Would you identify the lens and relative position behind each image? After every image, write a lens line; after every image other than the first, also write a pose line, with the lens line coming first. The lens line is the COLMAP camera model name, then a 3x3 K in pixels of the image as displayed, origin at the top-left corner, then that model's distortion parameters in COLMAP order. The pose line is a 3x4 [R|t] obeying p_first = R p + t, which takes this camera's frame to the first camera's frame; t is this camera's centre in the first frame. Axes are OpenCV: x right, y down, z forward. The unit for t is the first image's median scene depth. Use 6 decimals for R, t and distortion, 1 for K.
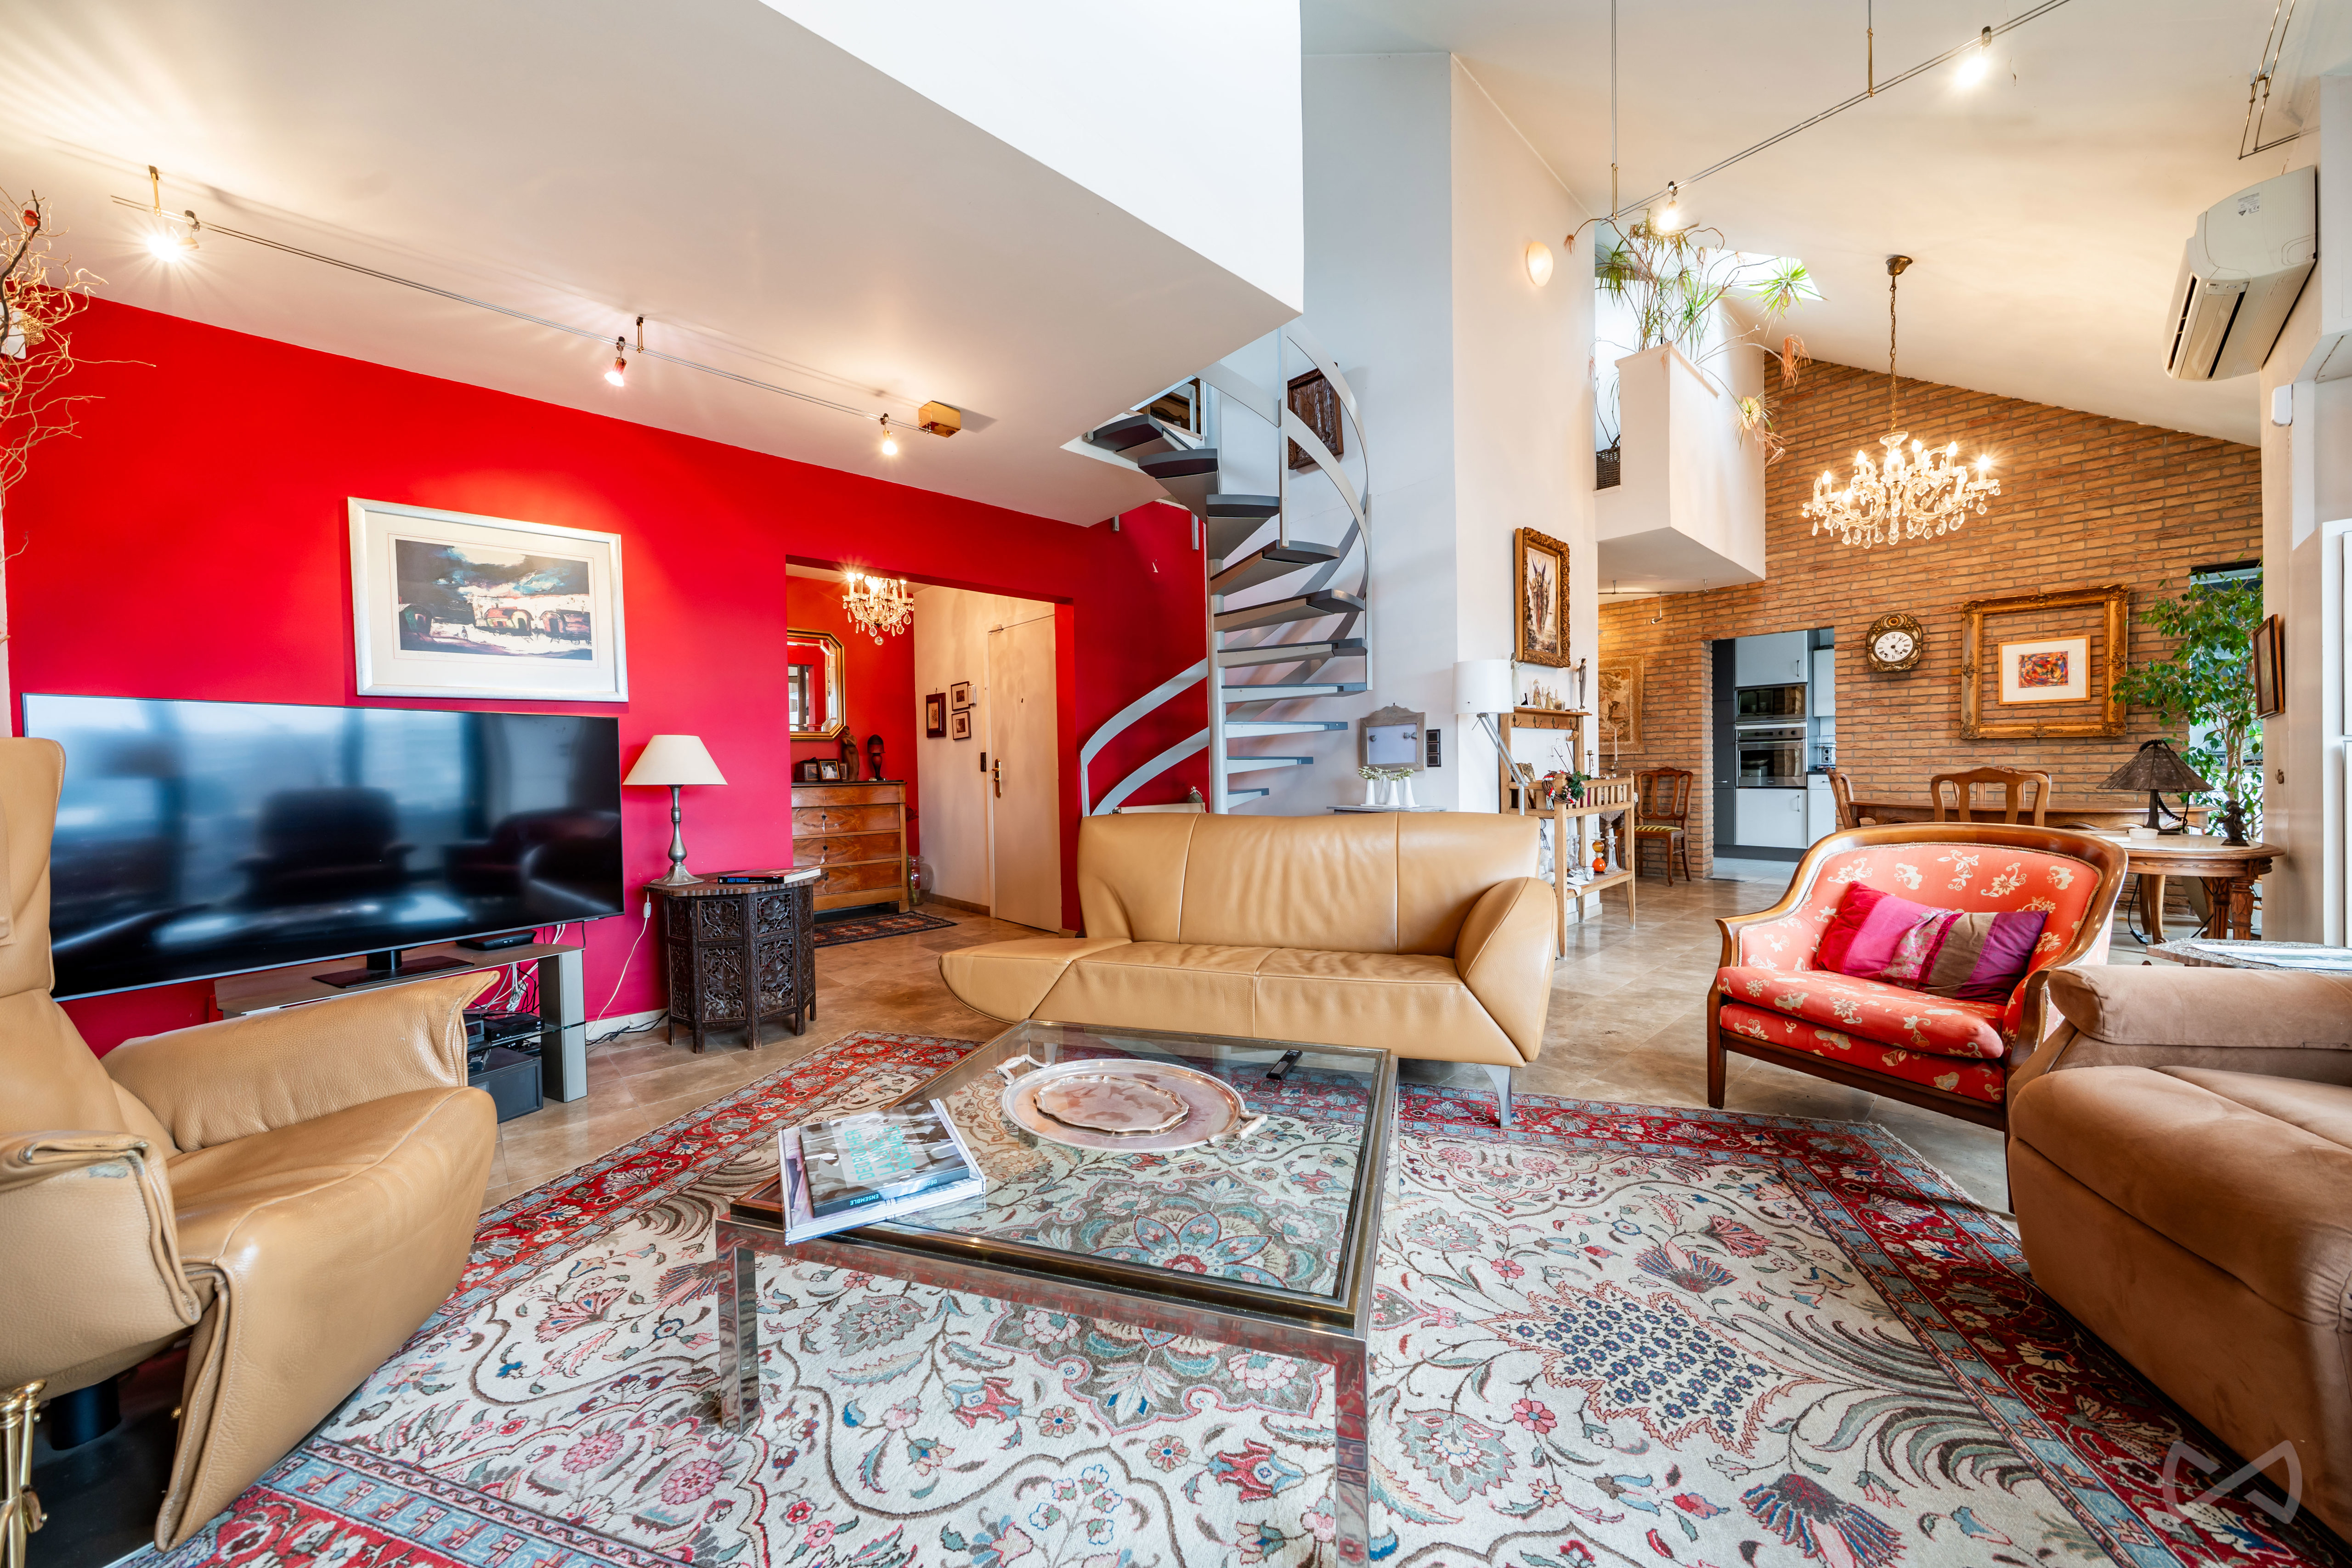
lens RADIAL K [[802.9, 0, 1189.8], [0, 802.9, 784.5], [0, 0, 1]] dist [-0.004431, 0.000116]
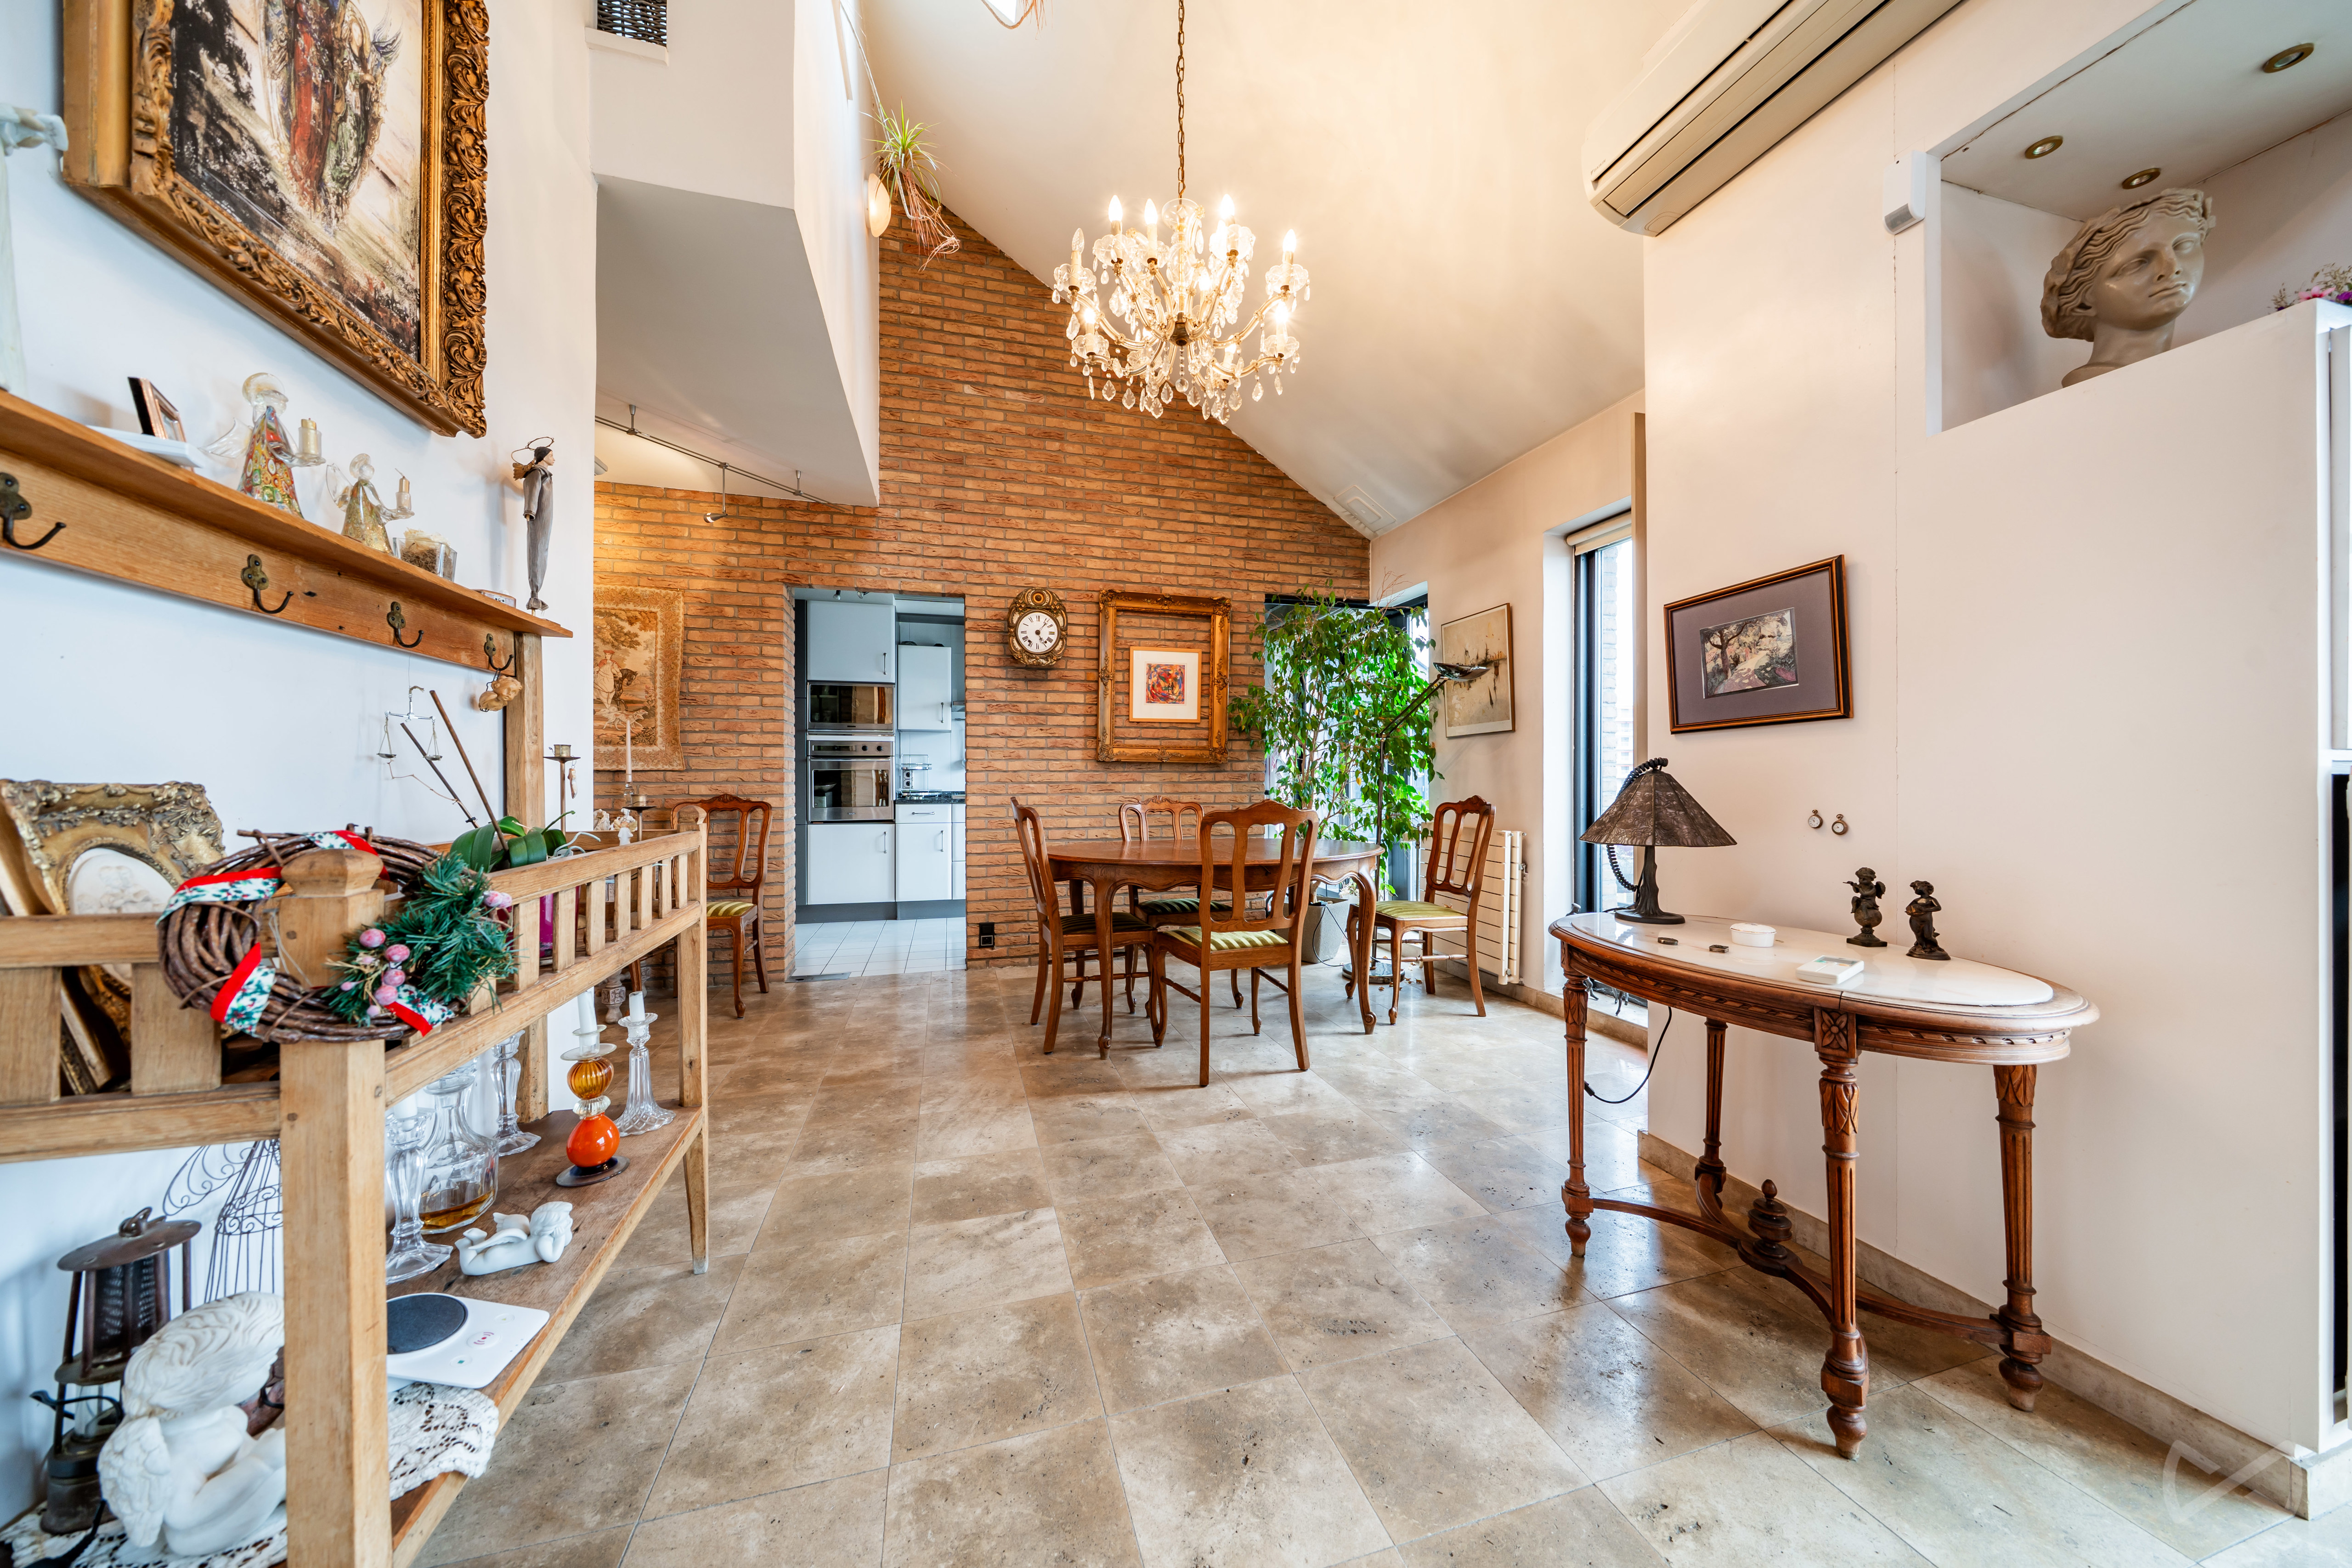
lens RADIAL K [[802.9, 0, 1185.3], [0, 802.9, 781.4], [0, 0, 1]] dist [-0.004431, 0.000116]
pose [[0.444583, 0.016793, 0.895580, 0.294770], [0.012654, 0.999607, -0.025025, -0.015923], [-0.895648, 0.022459, 0.444196, 0.580630]]
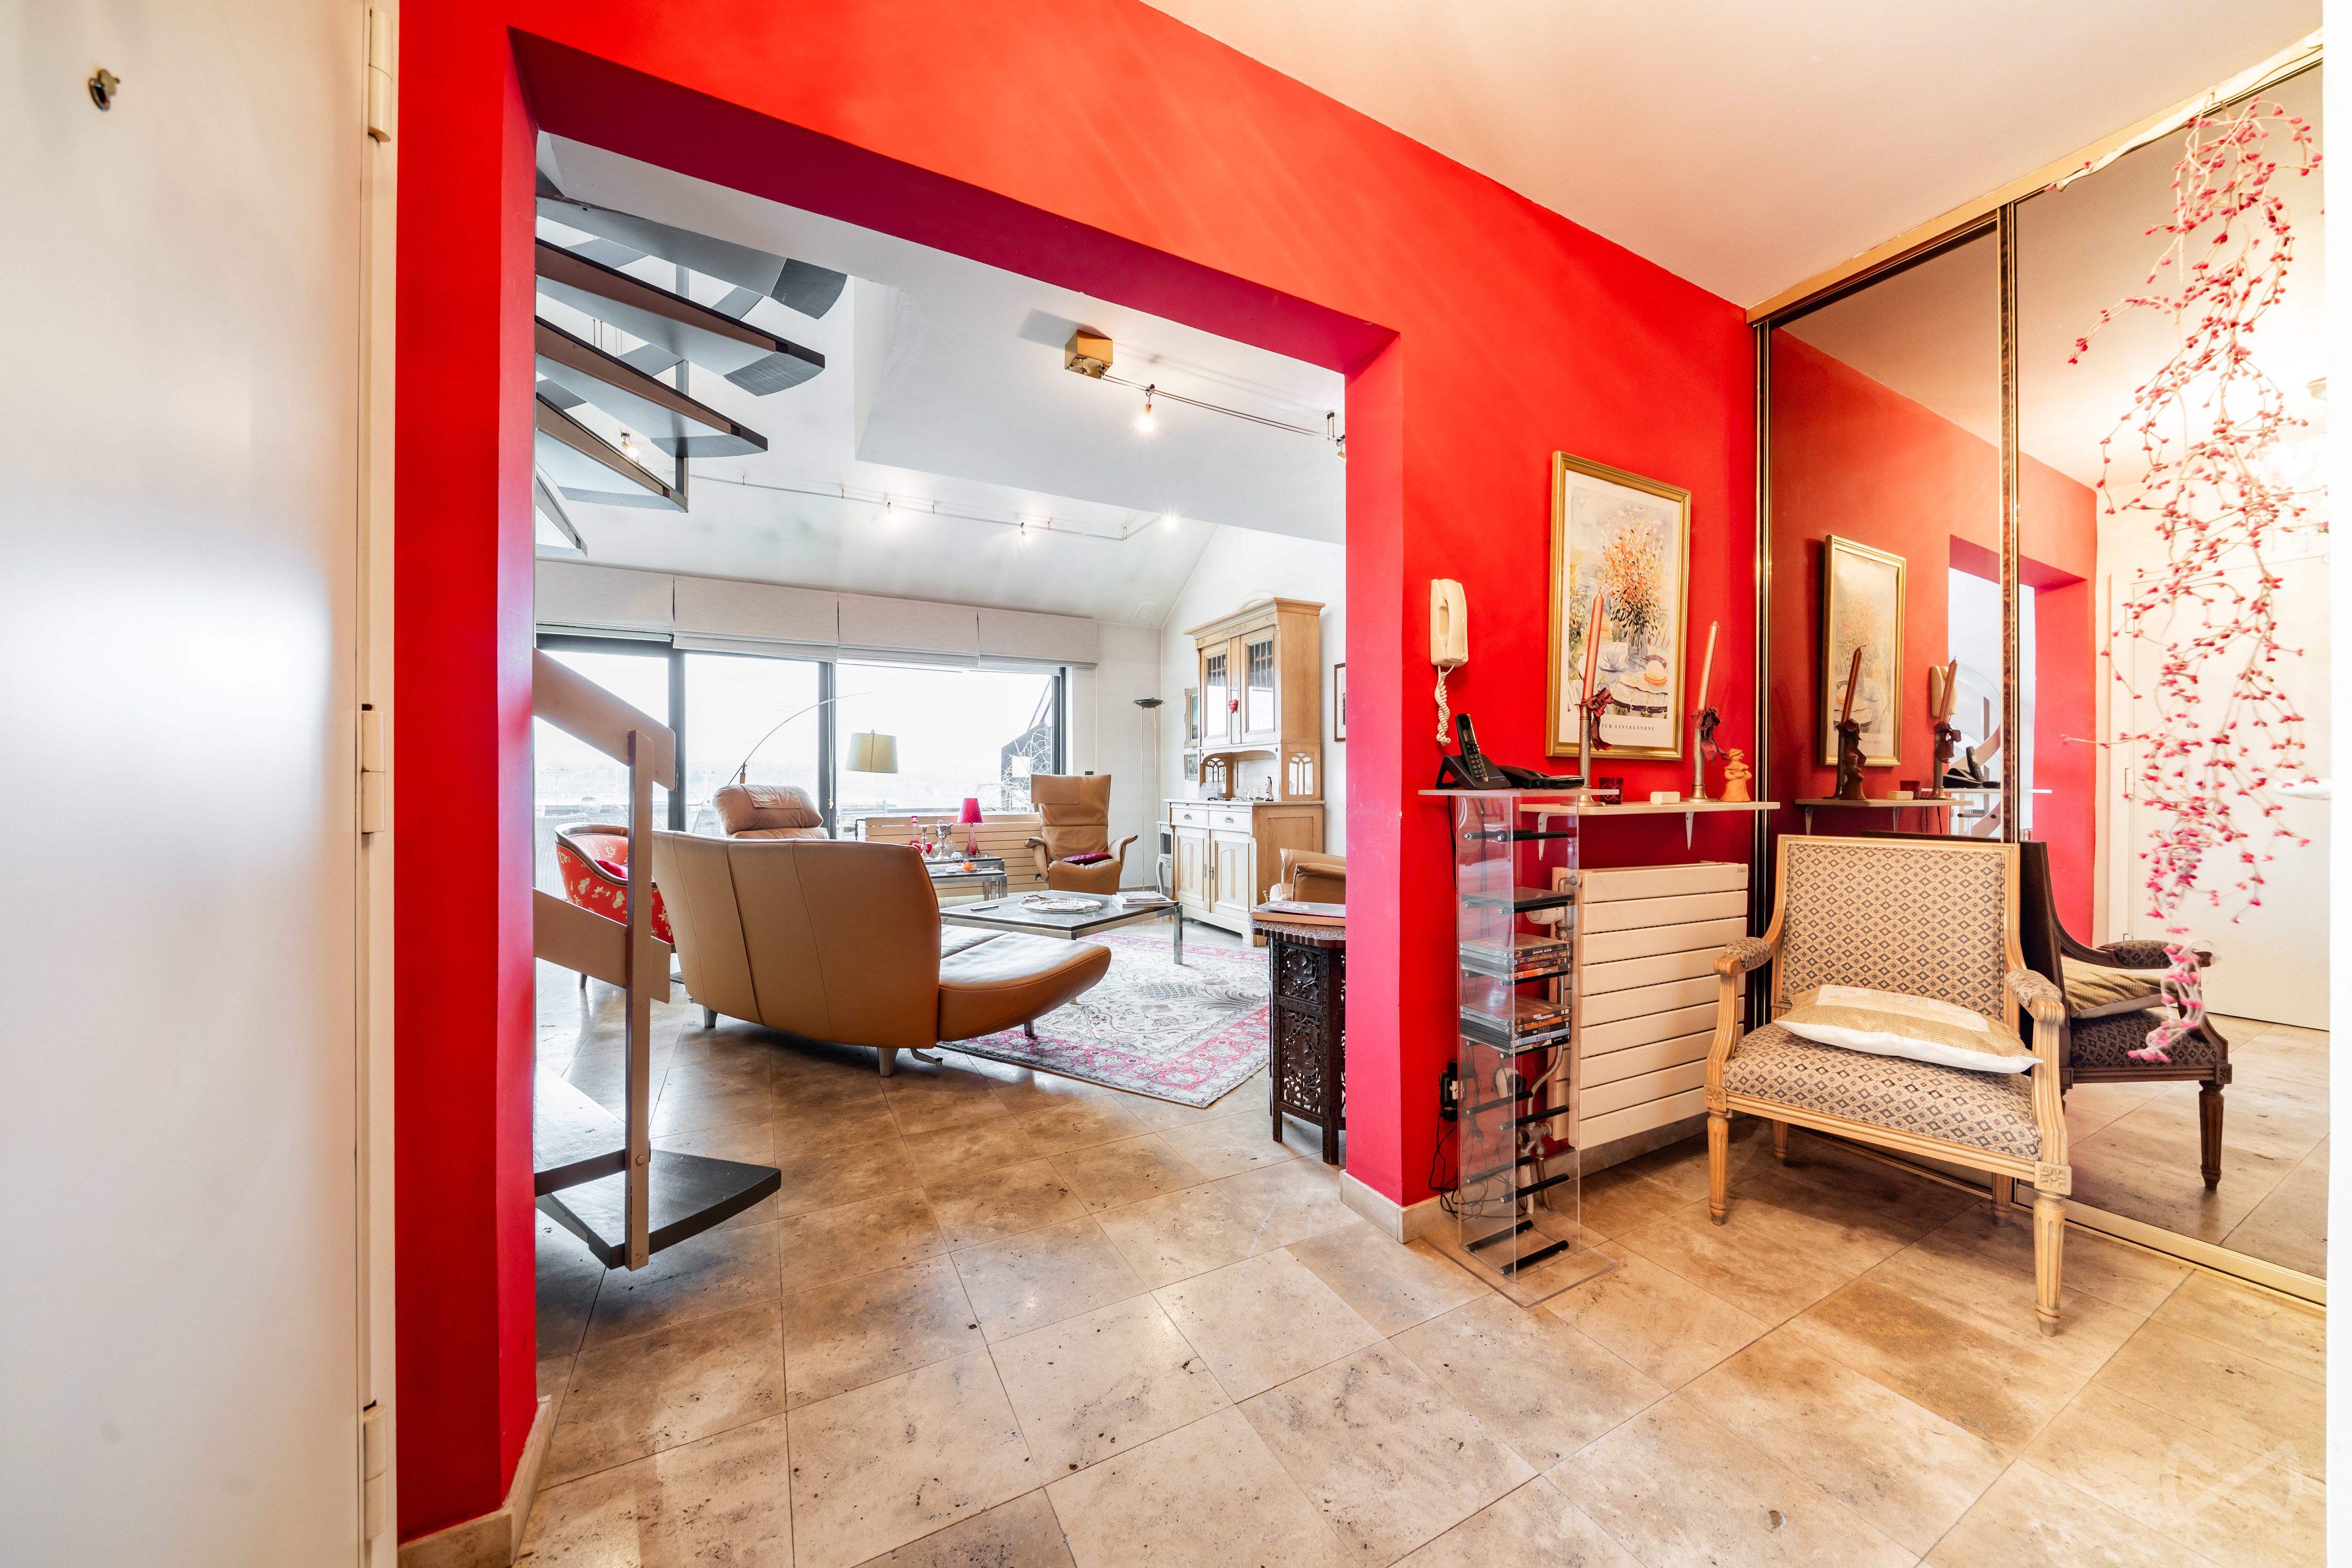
lens RADIAL K [[802.9, 0, 1184.8], [0, 802.9, 784.0], [0, 0, 1]] dist [-0.004431, 0.000116]
pose [[-0.966125, 0.020141, 0.257286, -0.347685], [0.024694, 0.999590, 0.014478, -0.013208], [-0.256889, 0.020341, -0.966227, 1.011878]]
